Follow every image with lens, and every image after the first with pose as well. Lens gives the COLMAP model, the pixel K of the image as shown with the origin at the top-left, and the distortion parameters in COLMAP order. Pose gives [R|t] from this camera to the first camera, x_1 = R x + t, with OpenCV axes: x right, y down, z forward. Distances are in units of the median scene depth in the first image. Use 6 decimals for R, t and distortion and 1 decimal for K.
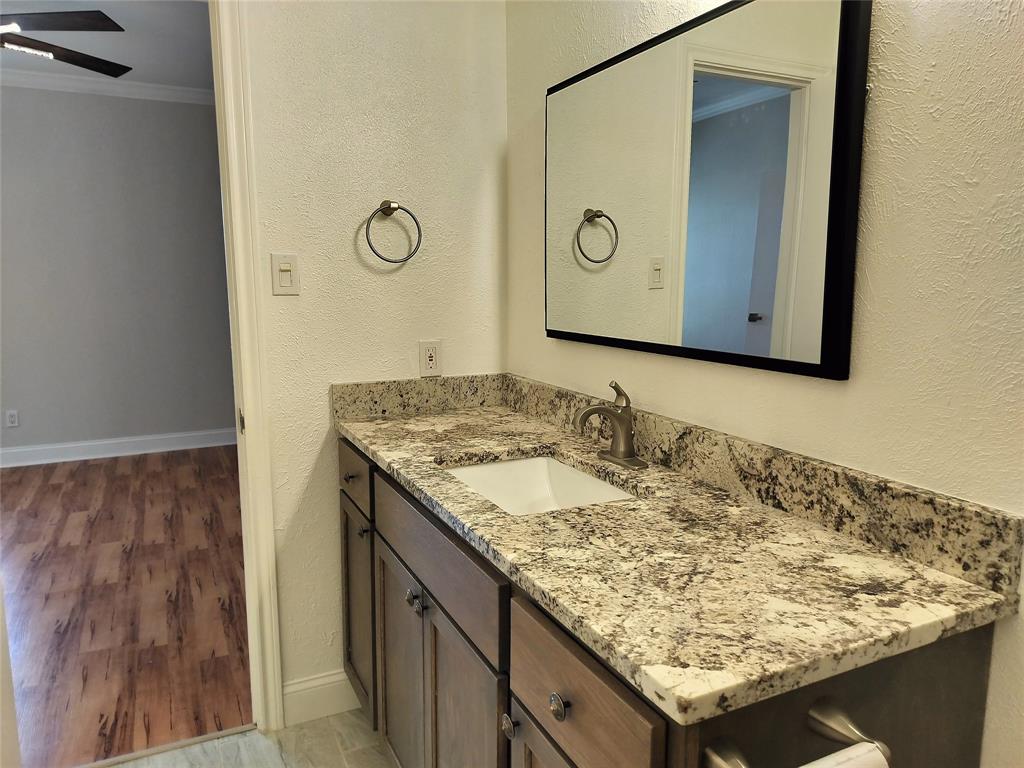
lens RADIAL K [[715.5, 0, 507.7], [0, 715.5, 387.8], [0, 0, 1]] dist [0.061285, -0.064943]
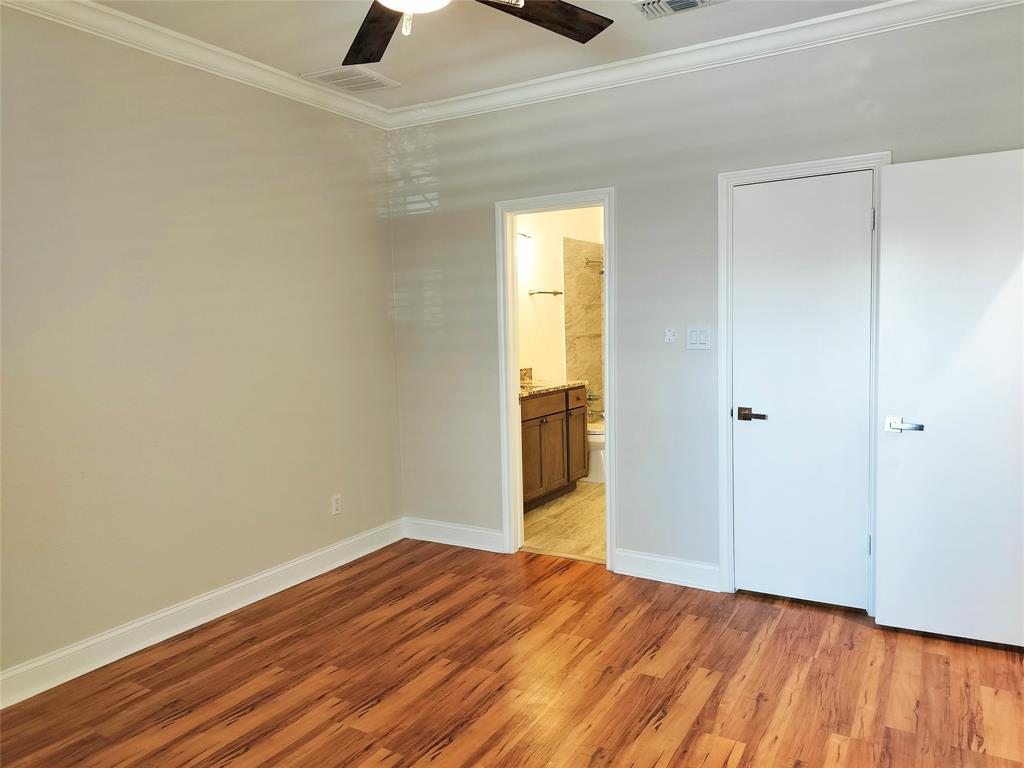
lens RADIAL K [[715.5, 0, 514.4], [0, 715.5, 380.5], [0, 0, 1]] dist [0.061285, -0.064943]
pose [[-0.555624, -0.052728, 0.829760, -3.445346], [0.150505, 0.975121, 0.162746, -0.585895], [-0.817698, 0.215309, -0.533865, 3.421976]]
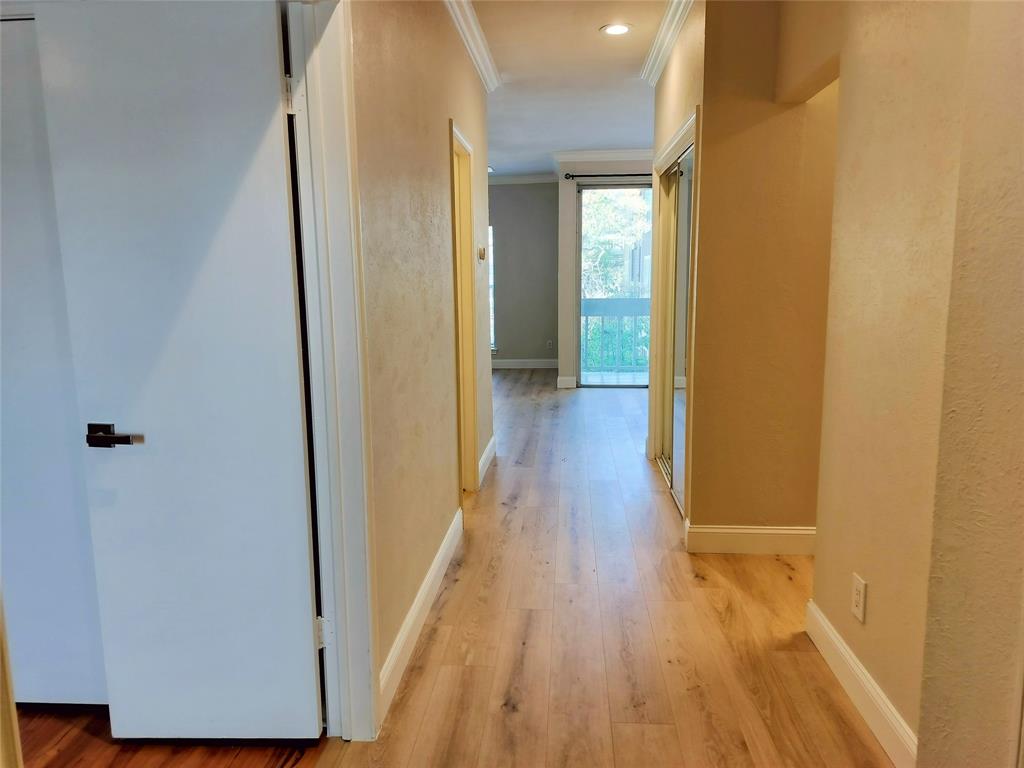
lens RADIAL K [[715.5, 0, 500.0], [0, 715.5, 384.9], [0, 0, 1]] dist [0.061285, -0.064943]
pose [[-0.855083, -0.064615, 0.514450, -3.655165], [0.092240, 0.957420, 0.273568, -0.299782], [-0.510221, 0.281376, -0.812713, 1.882128]]
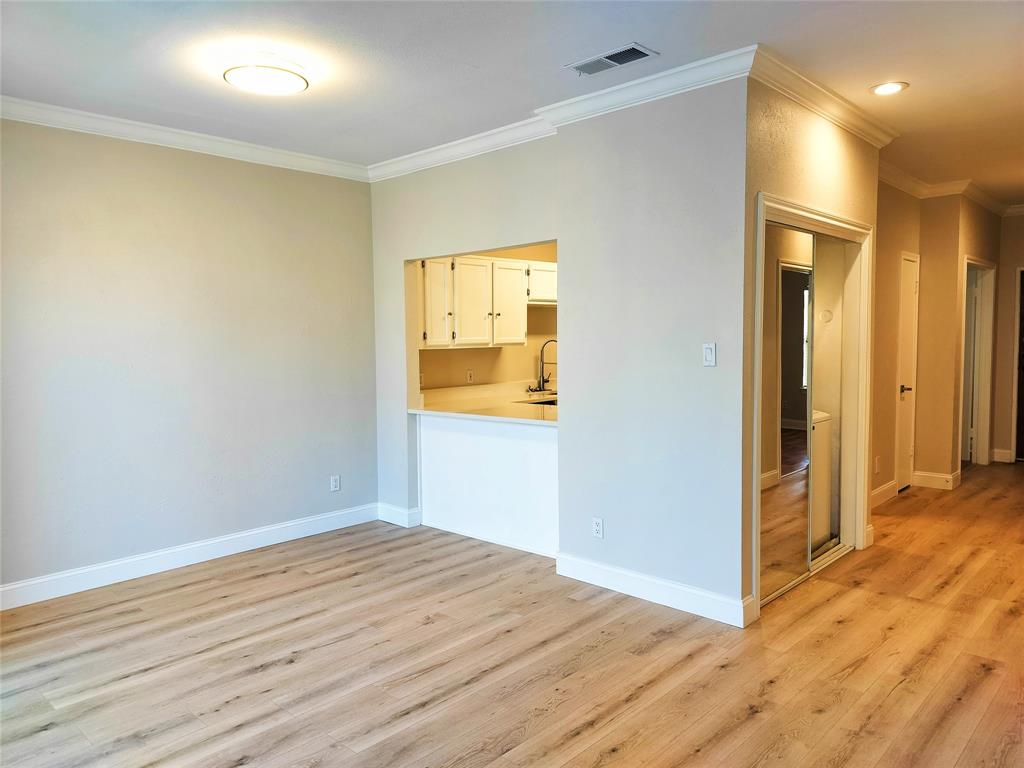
lens RADIAL K [[715.5, 0, 516.6], [0, 715.5, 388.2], [0, 0, 1]] dist [0.061285, -0.064943]
pose [[0.362846, 0.068944, -0.929295, -0.027313], [-0.126241, 0.991702, 0.024283, 0.472502], [0.923258, 0.108504, 0.368539, -3.854588]]
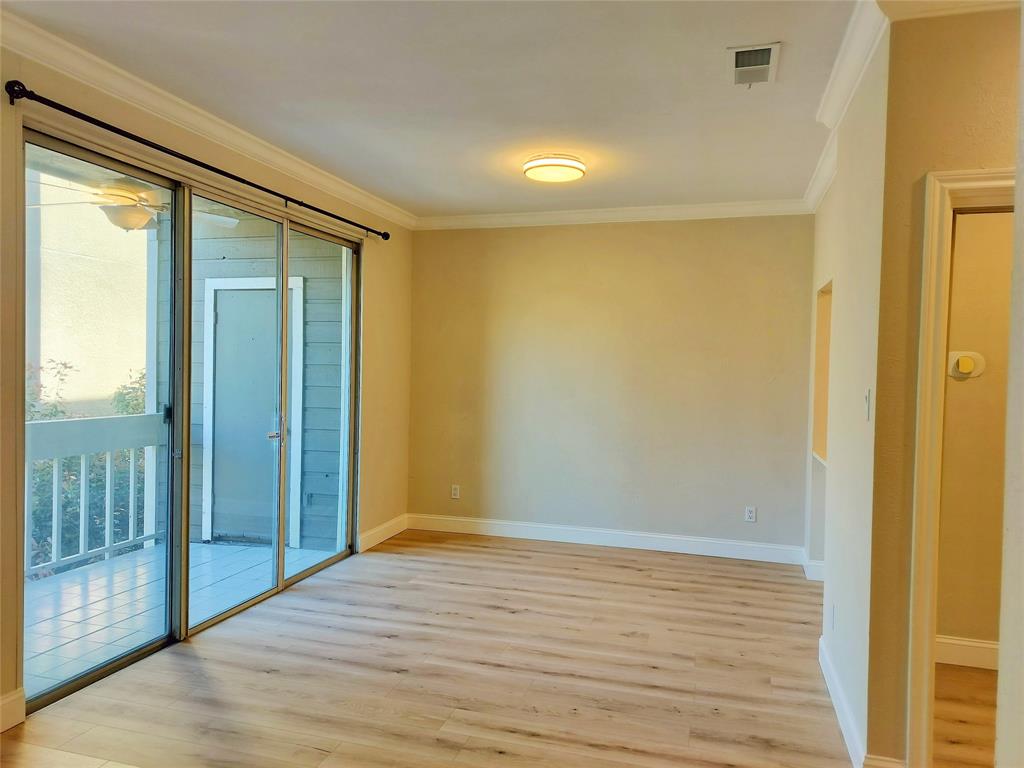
lens RADIAL K [[715.5, 0, 517.8], [0, 715.5, 384.1], [0, 0, 1]] dist [0.061285, -0.064943]
pose [[-0.667618, 0.009118, -0.744448, -0.155144], [-0.126671, 0.983955, 0.125650, 0.125850], [0.733649, 0.178186, -0.655751, -1.532236]]
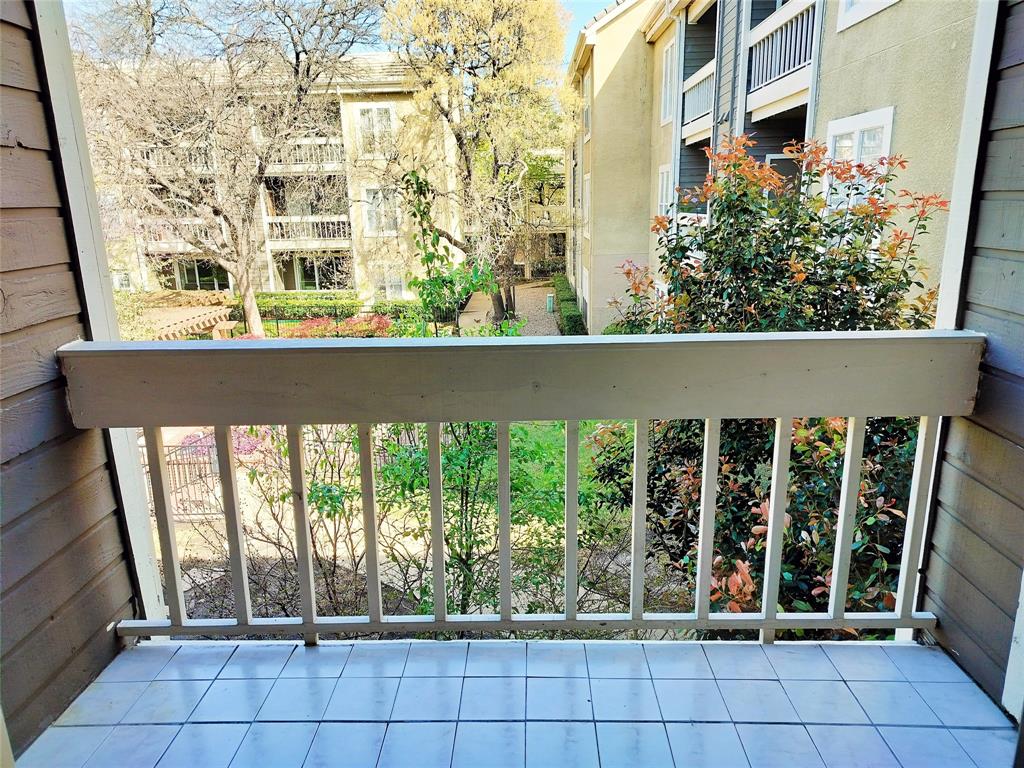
lens RADIAL K [[715.5, 0, 505.1], [0, 715.5, 388.3], [0, 0, 1]] dist [0.061285, -0.064943]
pose [[-0.887719, -0.093600, 0.450770, -1.916400], [0.095611, 0.920287, 0.379382, 0.560136], [-0.450348, 0.379883, -0.808007, -4.366452]]
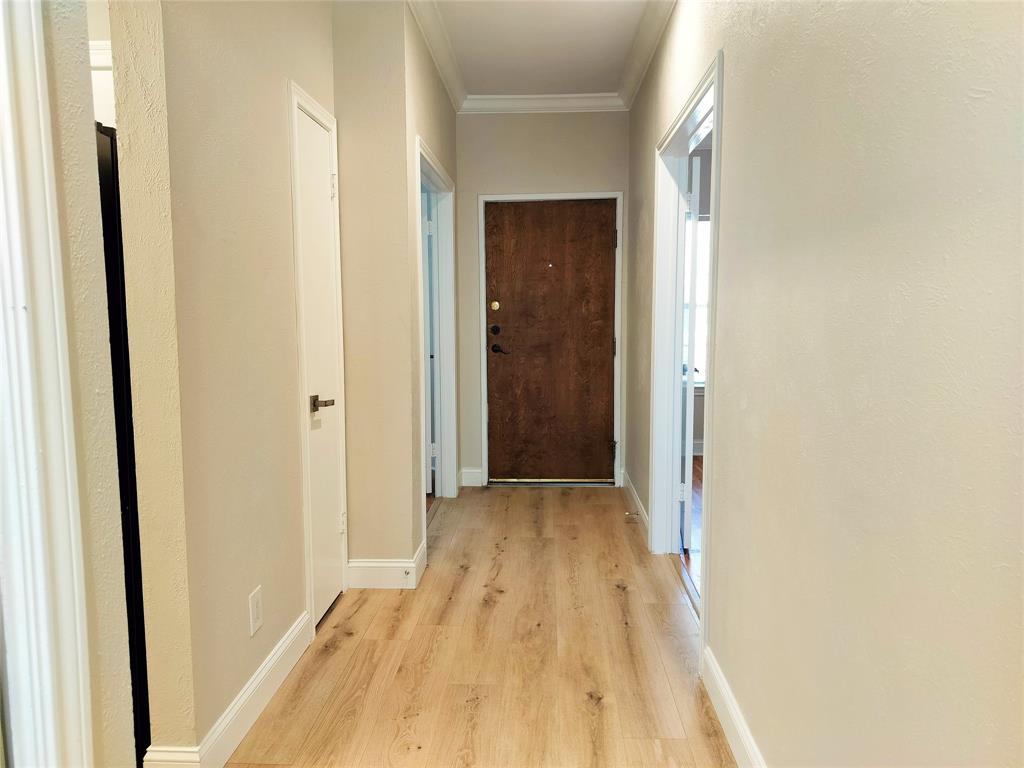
lens RADIAL K [[715.5, 0, 515.7], [0, 715.5, 384.2], [0, 0, 1]] dist [0.061285, -0.064943]
pose [[0.880529, 0.055074, -0.470782, -2.124198], [-0.073585, 0.997068, -0.020989, 0.199711], [0.468246, 0.053124, 0.882000, -1.211037]]
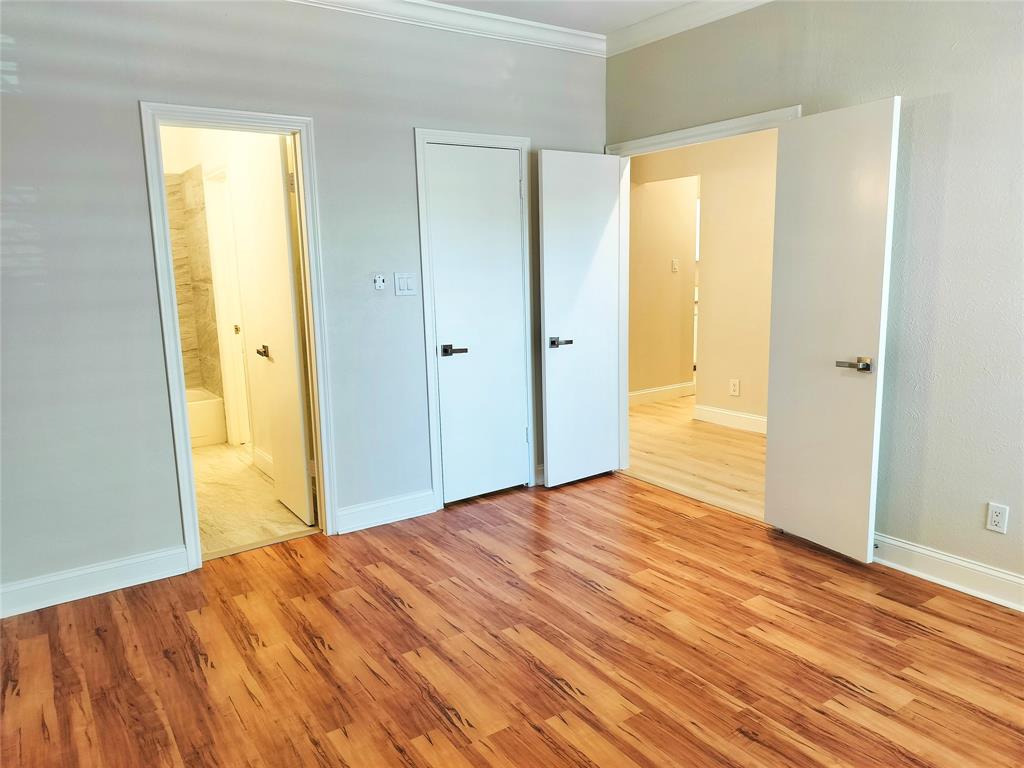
lens RADIAL K [[715.5, 0, 506.7], [0, 715.5, 381.8], [0, 0, 1]] dist [0.061285, -0.064943]
pose [[-0.988436, 0.051534, -0.142611, -1.403421], [0.004368, 0.949765, 0.312934, -0.728188], [0.151574, 0.308692, -0.939007, 4.295411]]
